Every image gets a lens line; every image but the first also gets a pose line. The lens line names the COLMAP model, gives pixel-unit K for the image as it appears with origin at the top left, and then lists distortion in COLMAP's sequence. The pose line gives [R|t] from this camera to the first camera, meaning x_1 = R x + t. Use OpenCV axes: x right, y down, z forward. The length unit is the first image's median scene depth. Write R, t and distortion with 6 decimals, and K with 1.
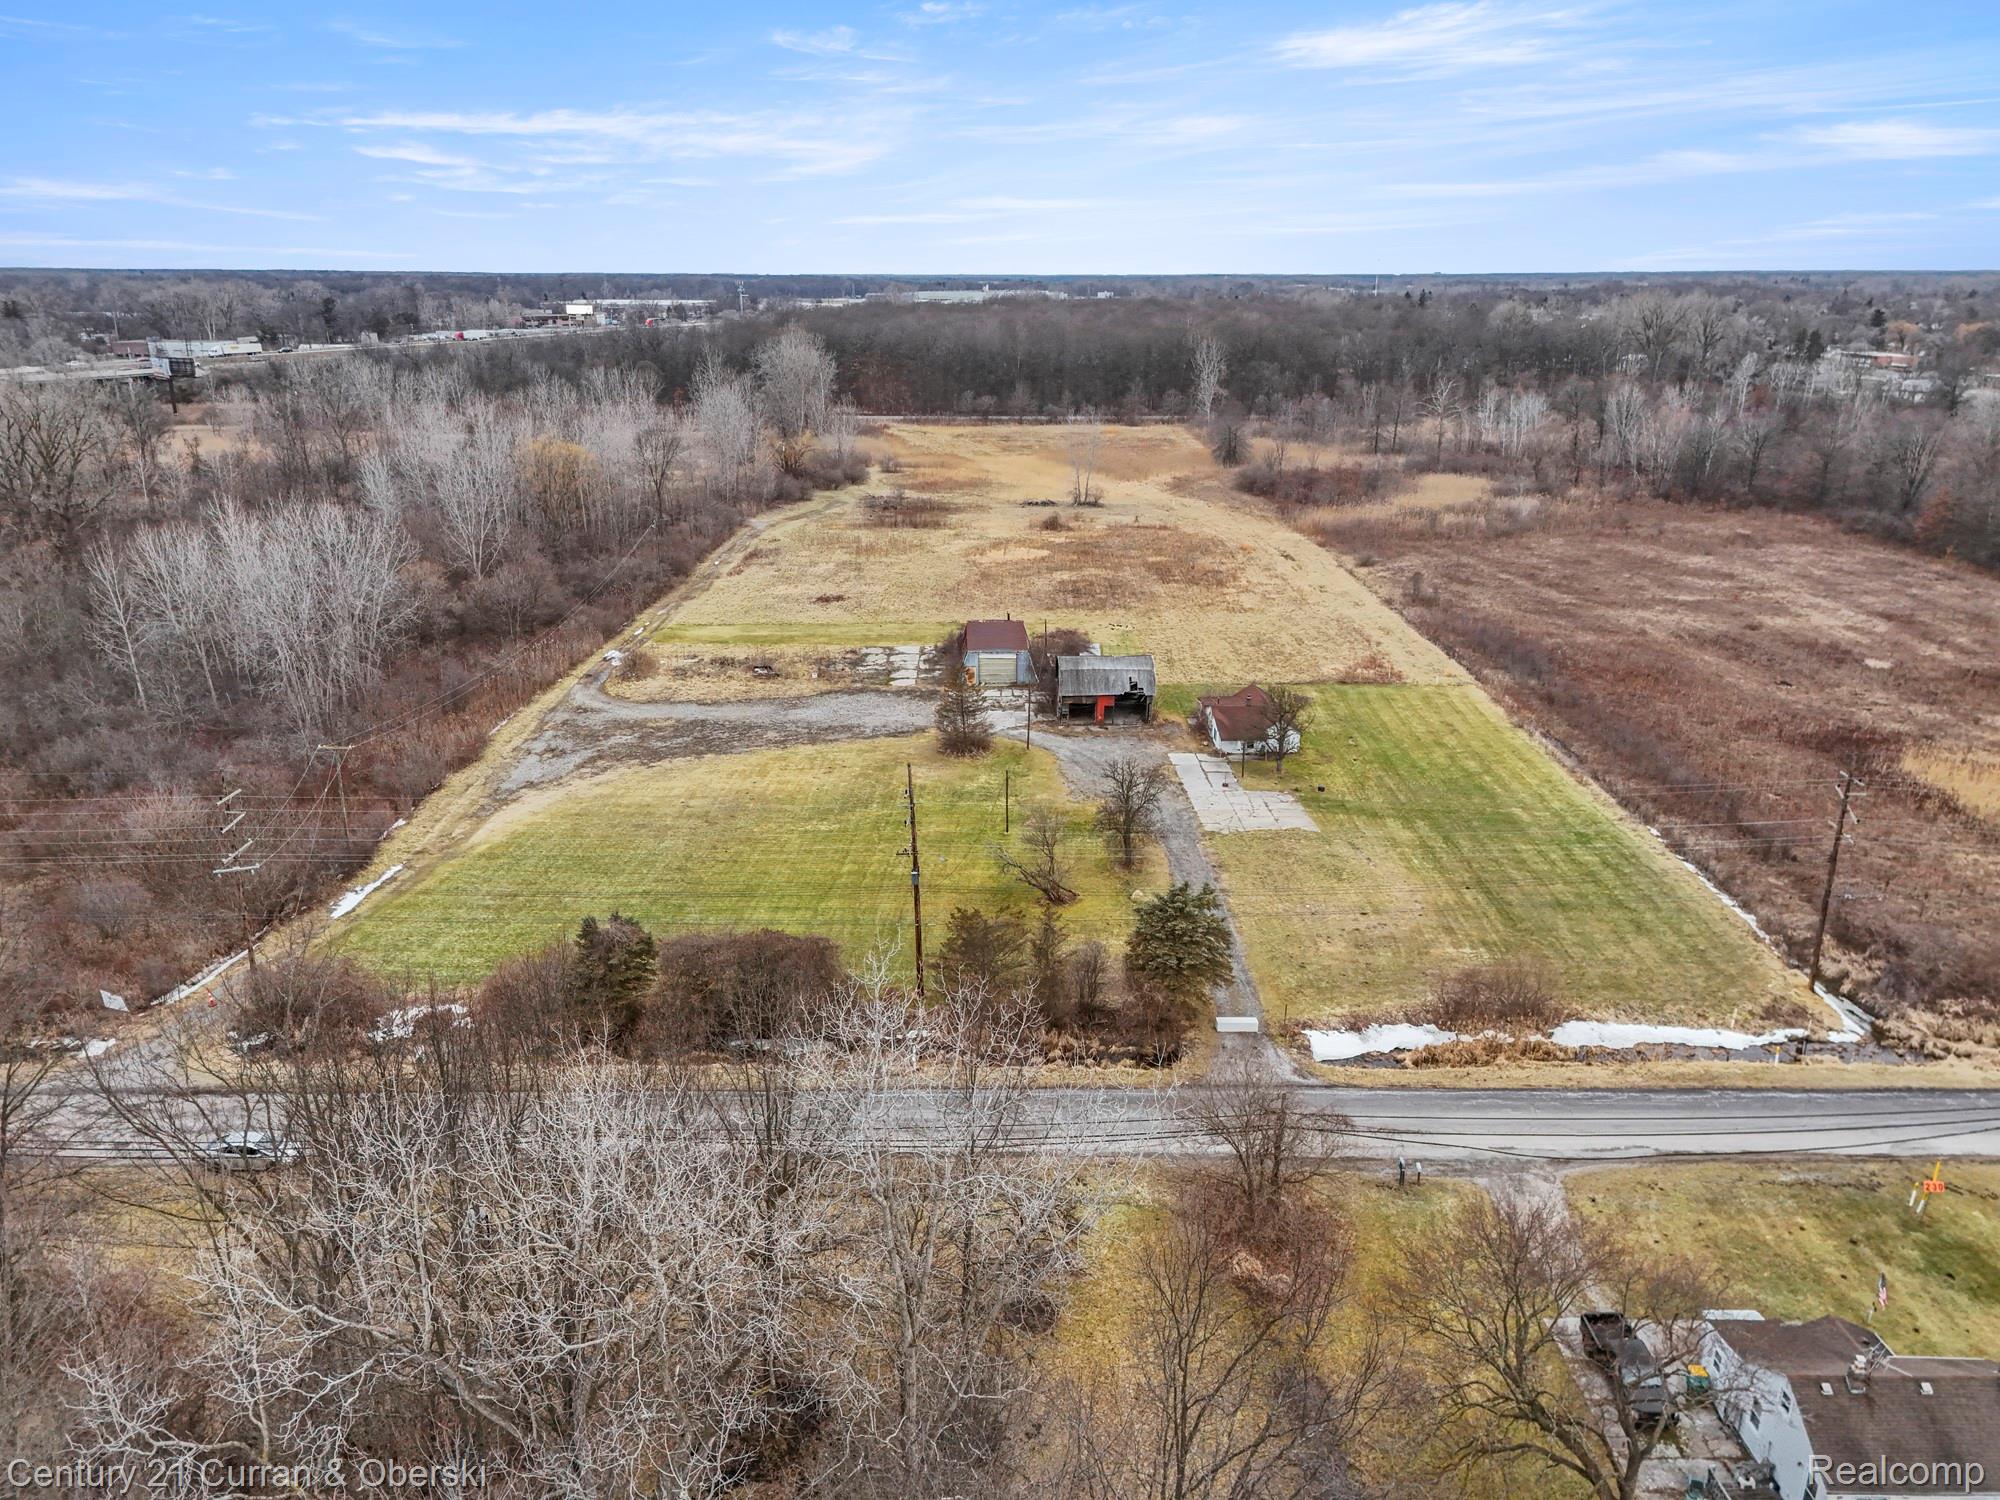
lens RADIAL K [[1407.1, 0, 998.2], [0, 1407.1, 754.6], [0, 0, 1]] dist [0.037100, -0.017306]
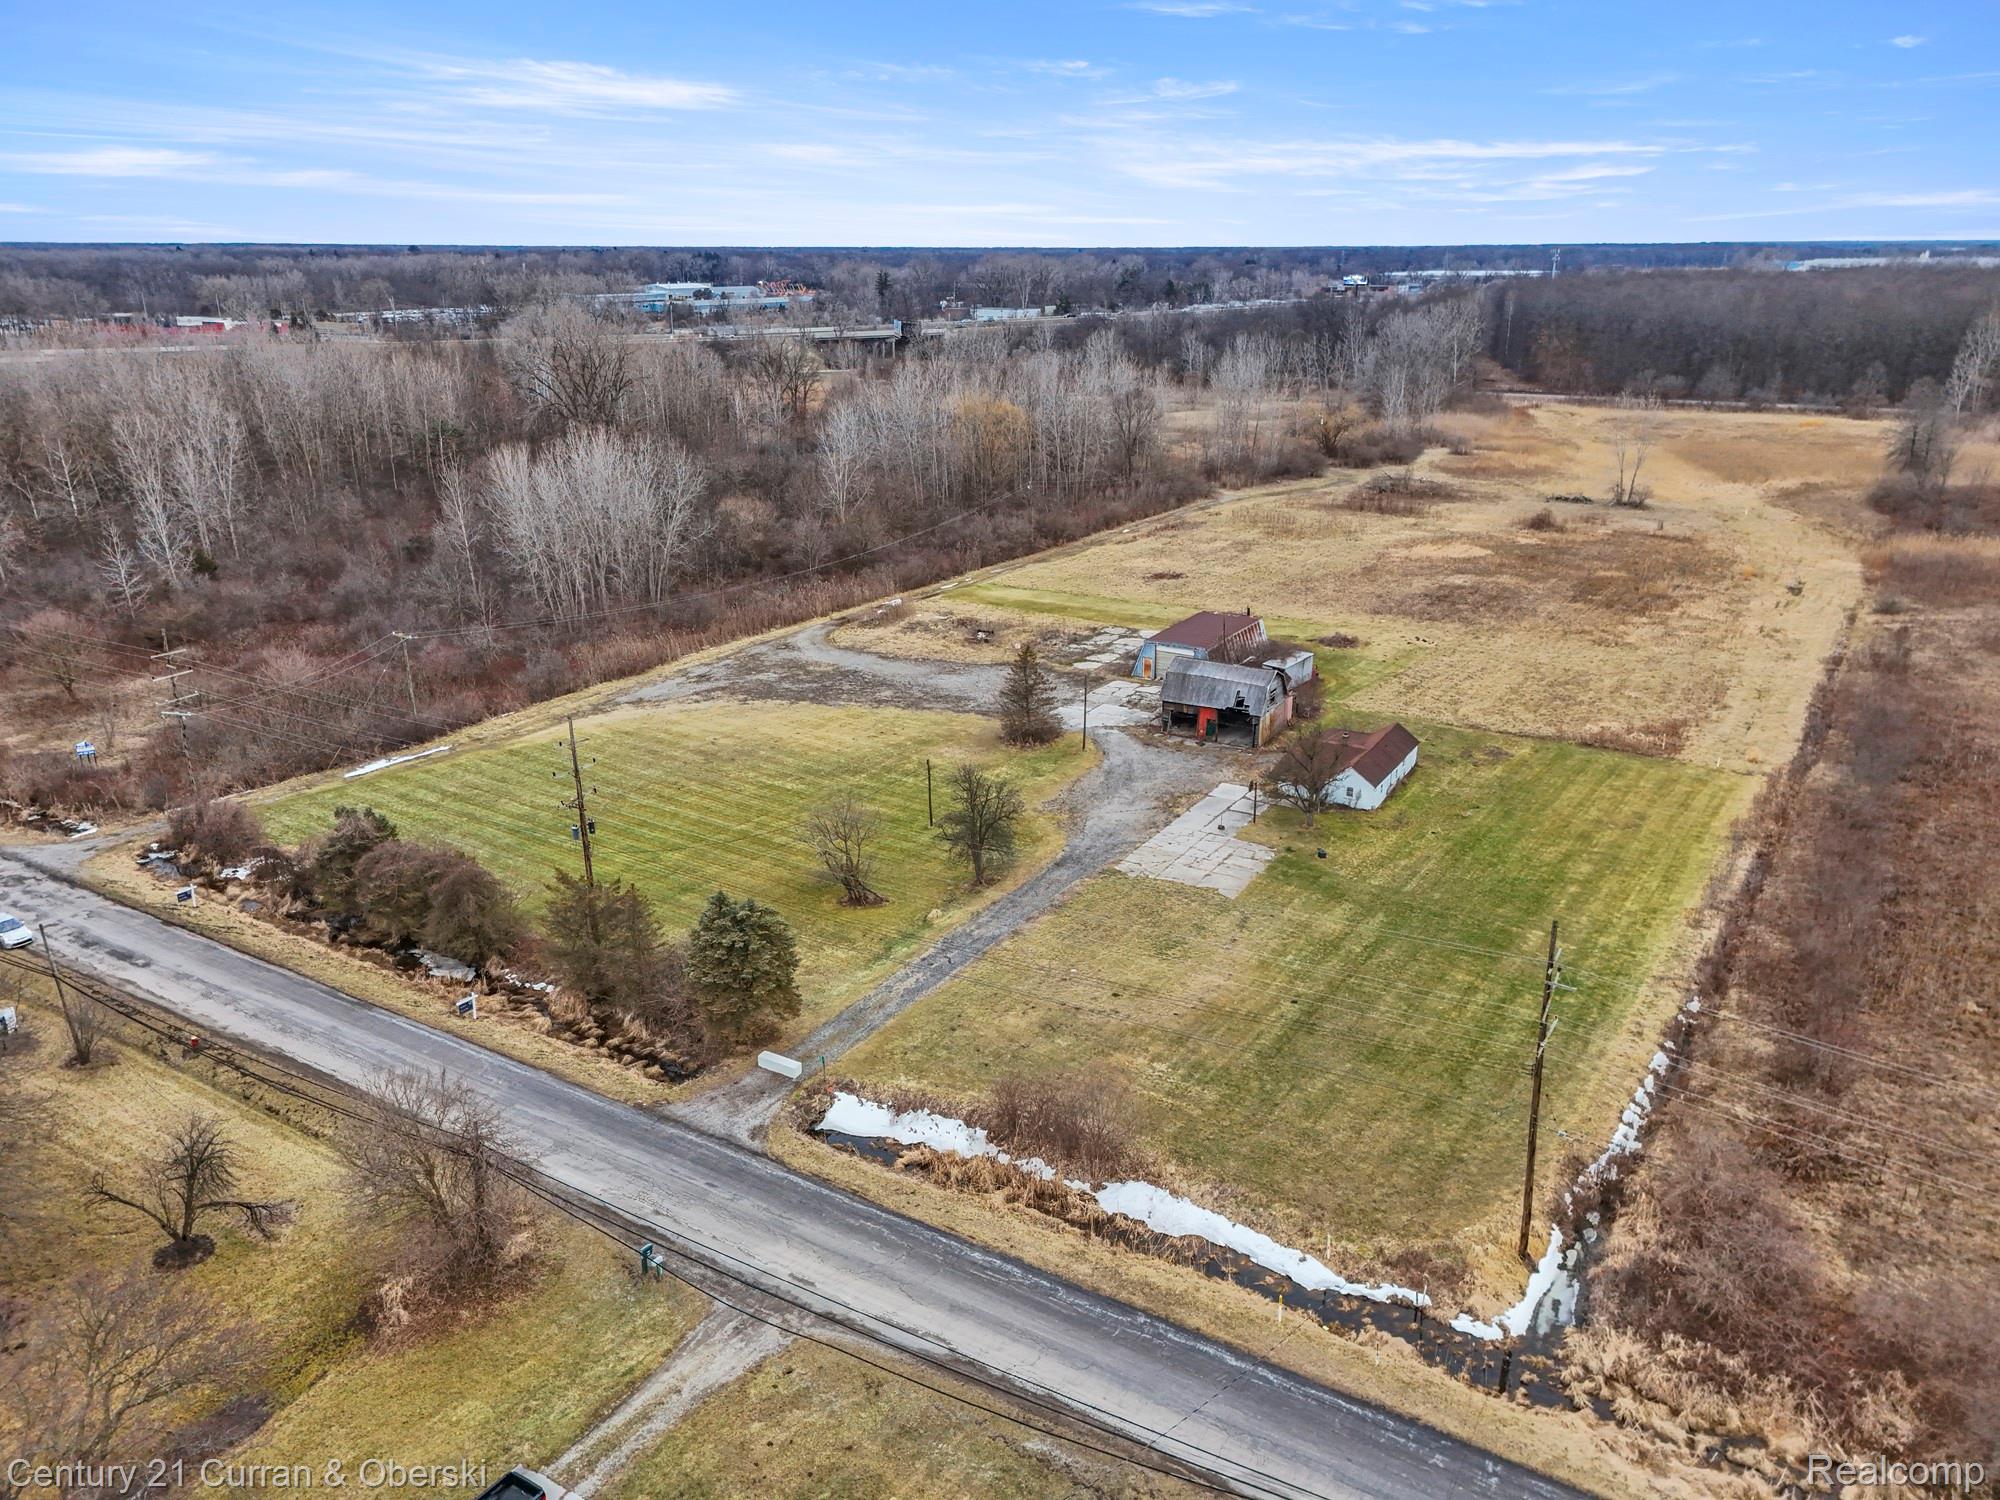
lens RADIAL K [[1407.1, 0, 1001.2], [0, 1407.1, 745.6], [0, 0, 1]] dist [0.037100, -0.017306]
pose [[0.853386, 0.168344, -0.493349, 0.406424], [-0.162063, 0.985199, 0.055843, -0.046624], [0.495447, 0.032298, 0.868037, 0.168132]]
